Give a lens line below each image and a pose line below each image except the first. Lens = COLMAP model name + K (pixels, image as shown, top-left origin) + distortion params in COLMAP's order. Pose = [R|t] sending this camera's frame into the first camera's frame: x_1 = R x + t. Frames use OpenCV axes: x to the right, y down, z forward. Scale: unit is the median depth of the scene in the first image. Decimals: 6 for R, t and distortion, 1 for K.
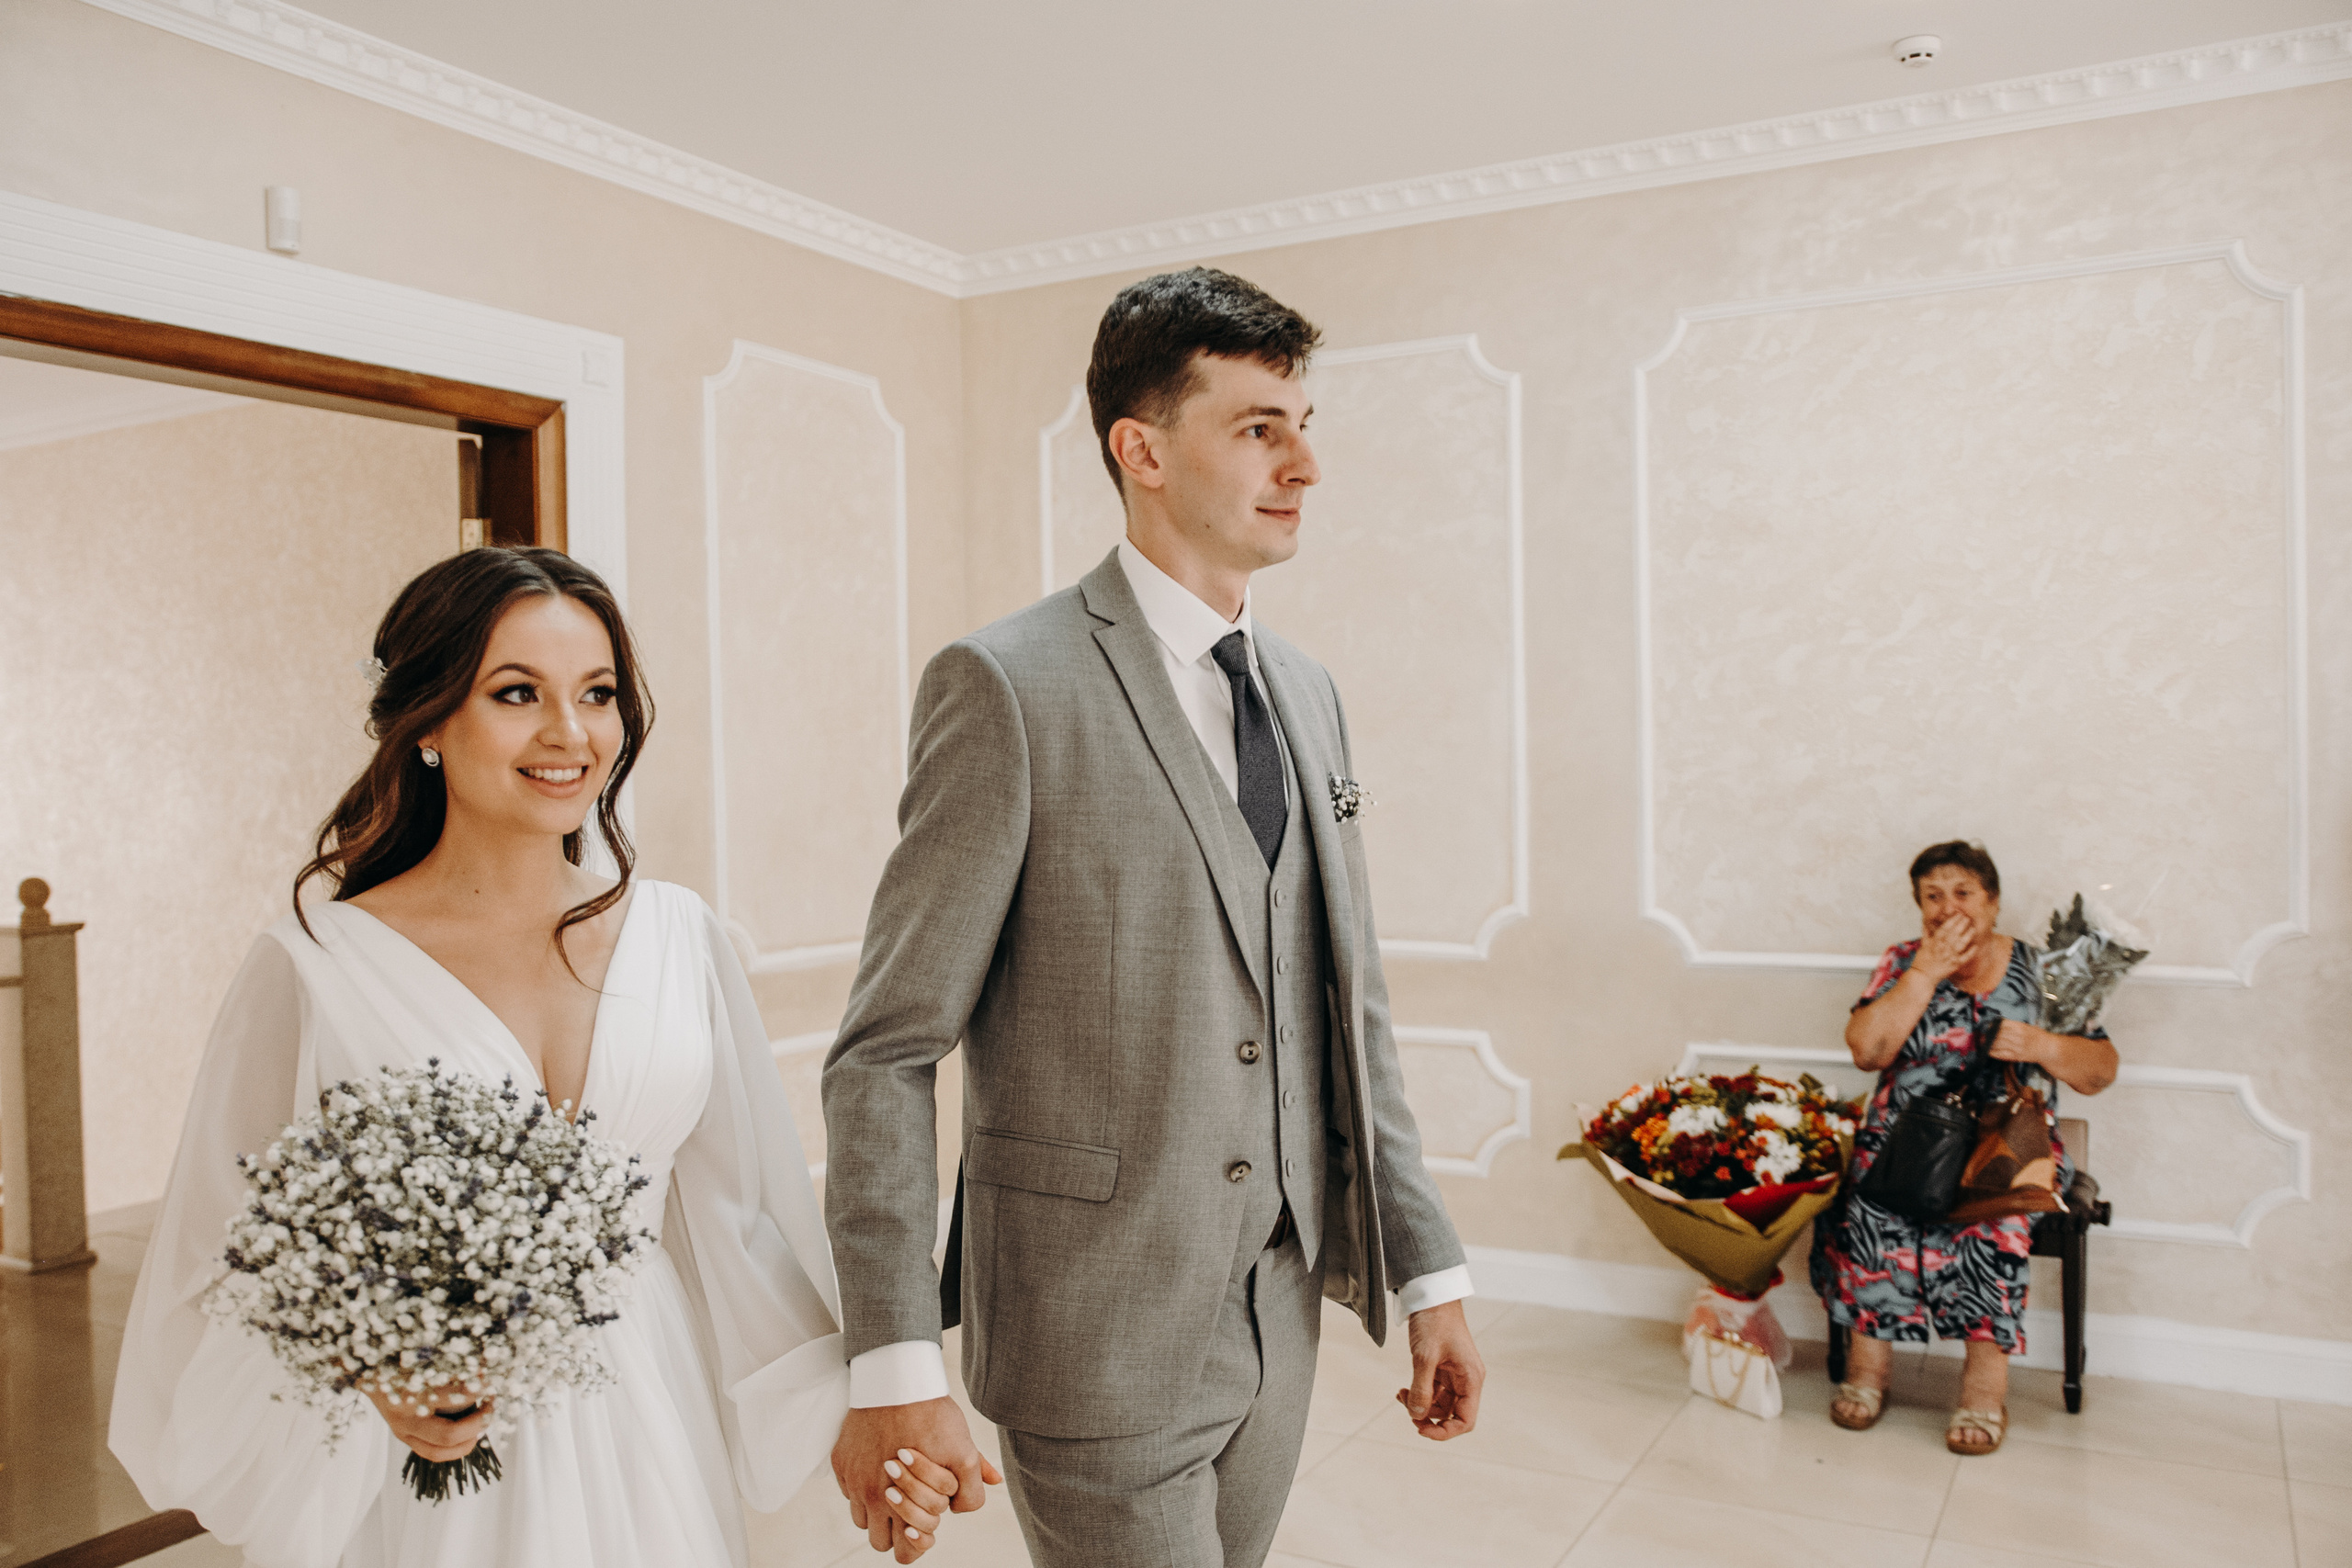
lens RADIAL K [[1886.5, 0, 1168.0], [0, 1886.5, 806.3], [0, 0, 1]] dist [-0.121416, 0.129666]
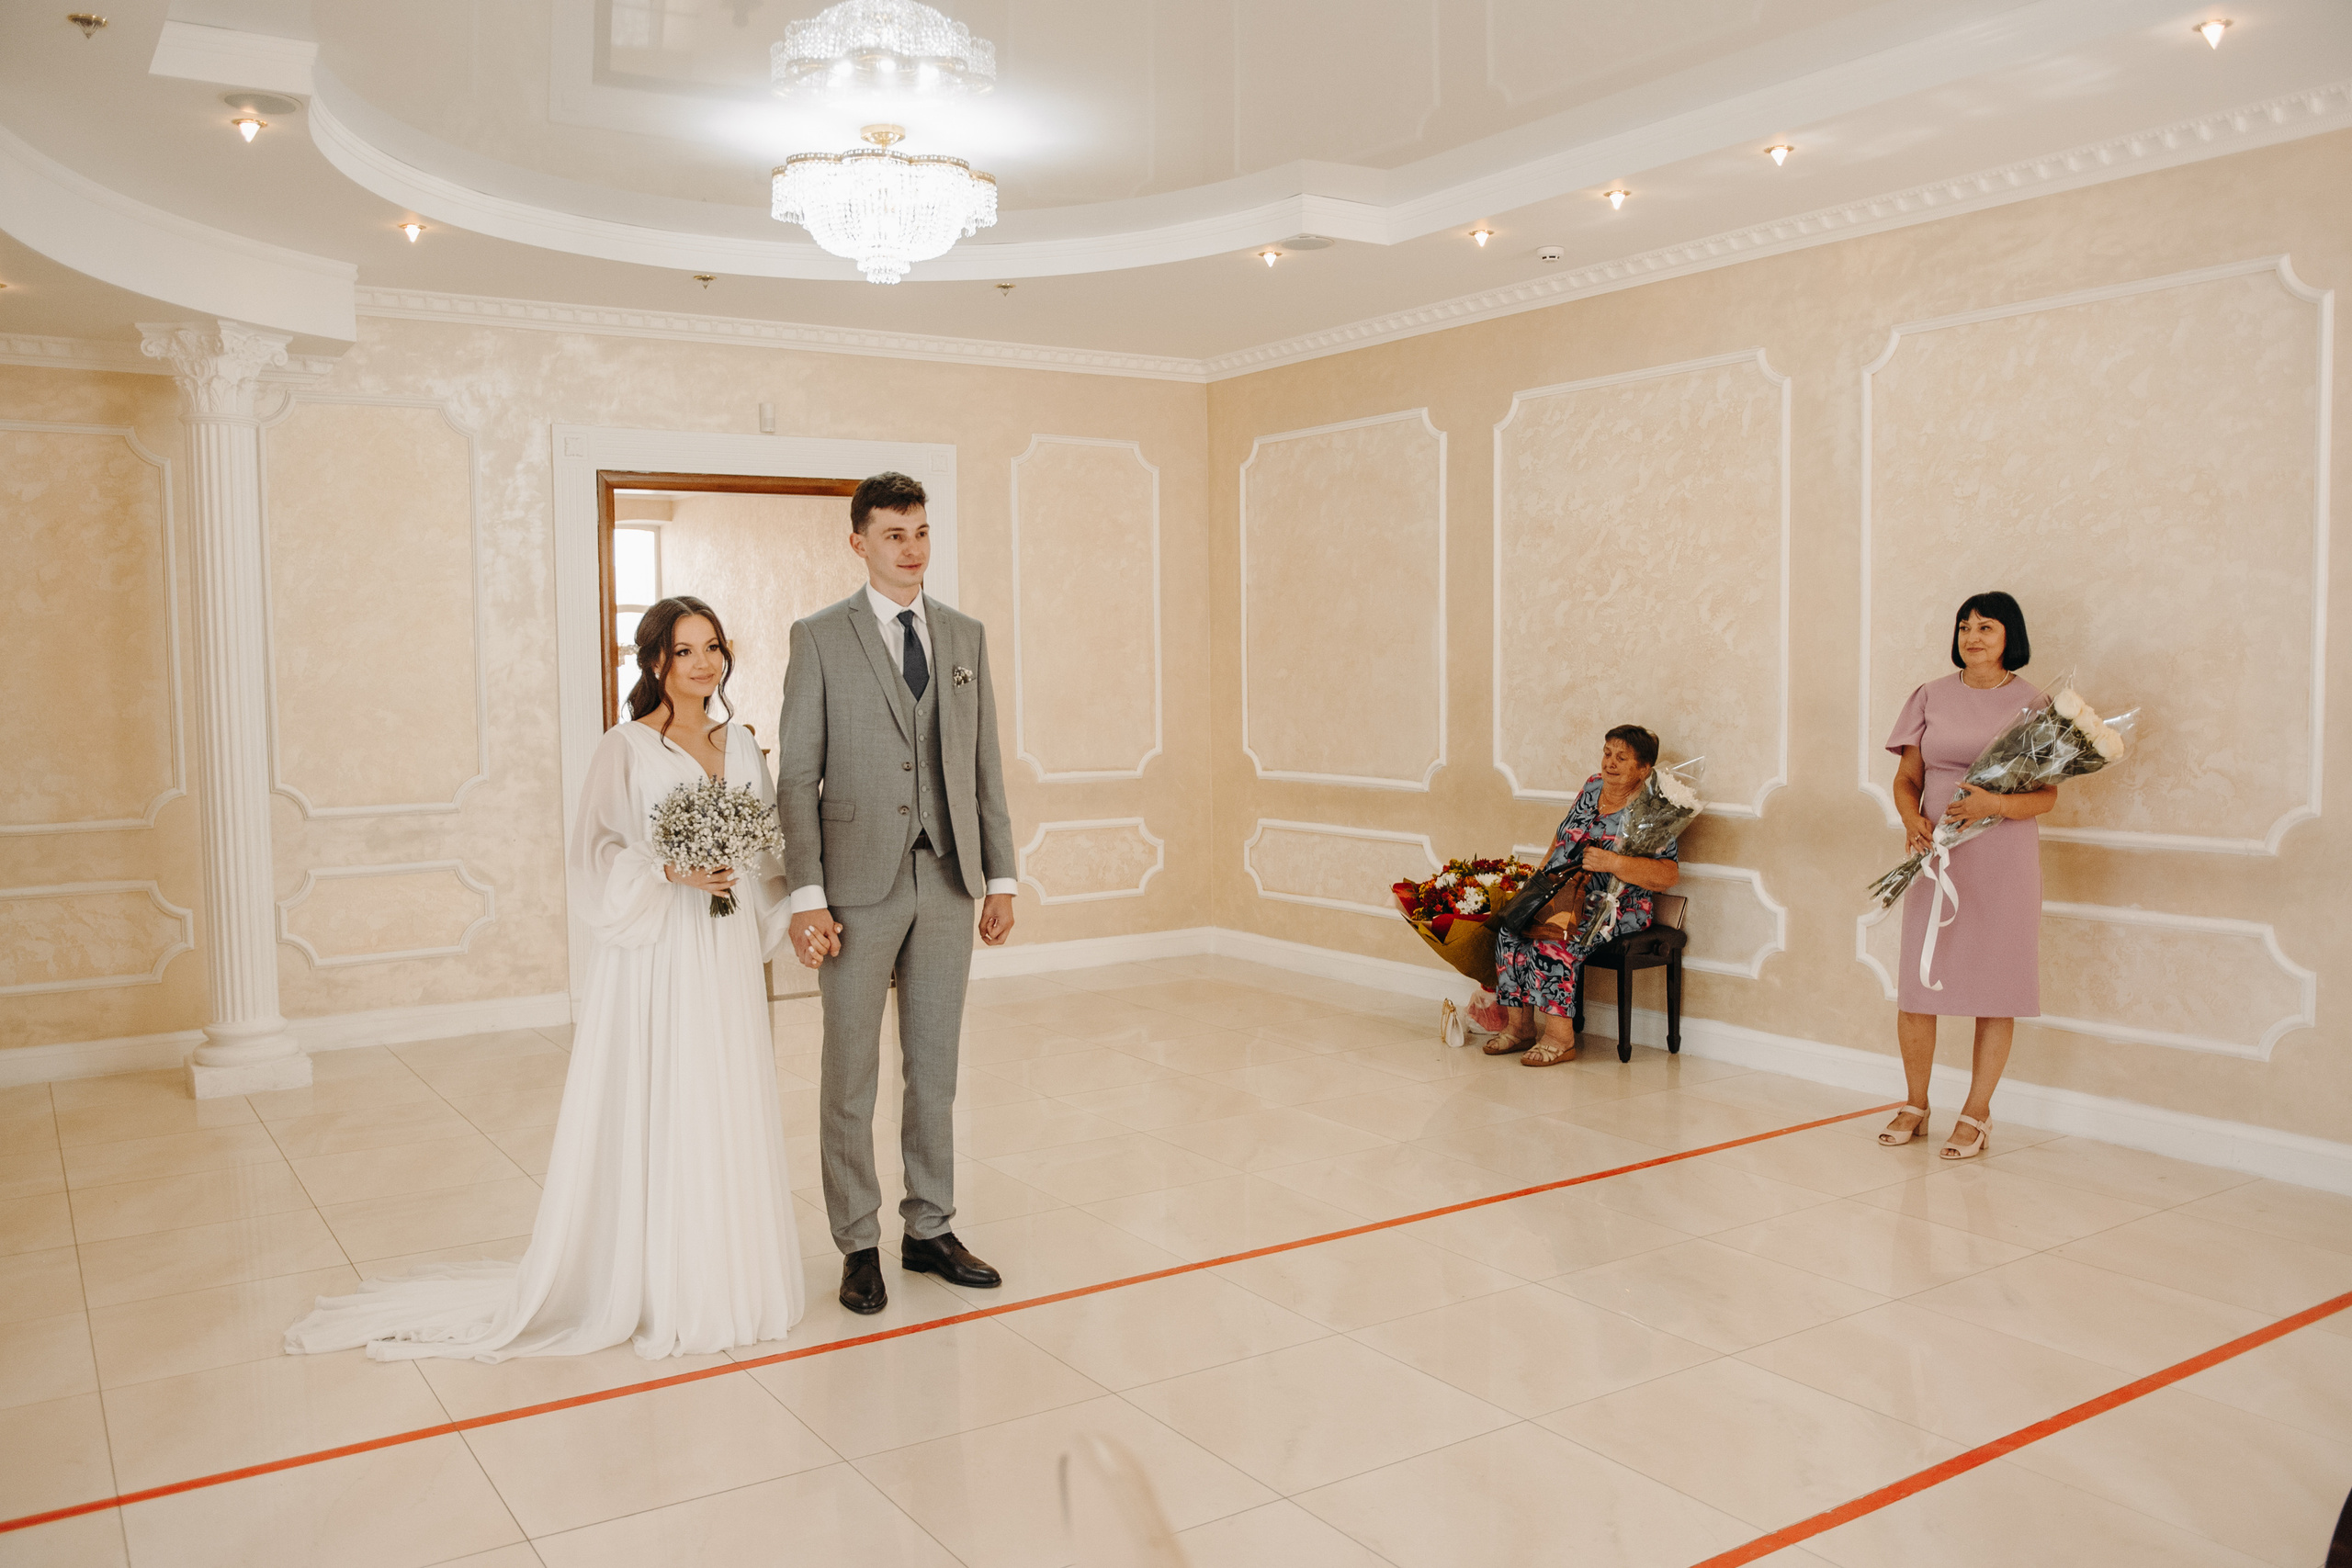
lens RADIAL K [[1886.5, 0, 1168.0], [0, 1886.5, 806.3], [0, 0, 1]] dist [-0.121416, 0.129666]
pose [[0.887338, 0.041867, -0.459216, 0.759609], [-0.015717, 0.998037, 0.060621, -0.001559], [0.460852, -0.046574, 0.886254, -0.590093]]
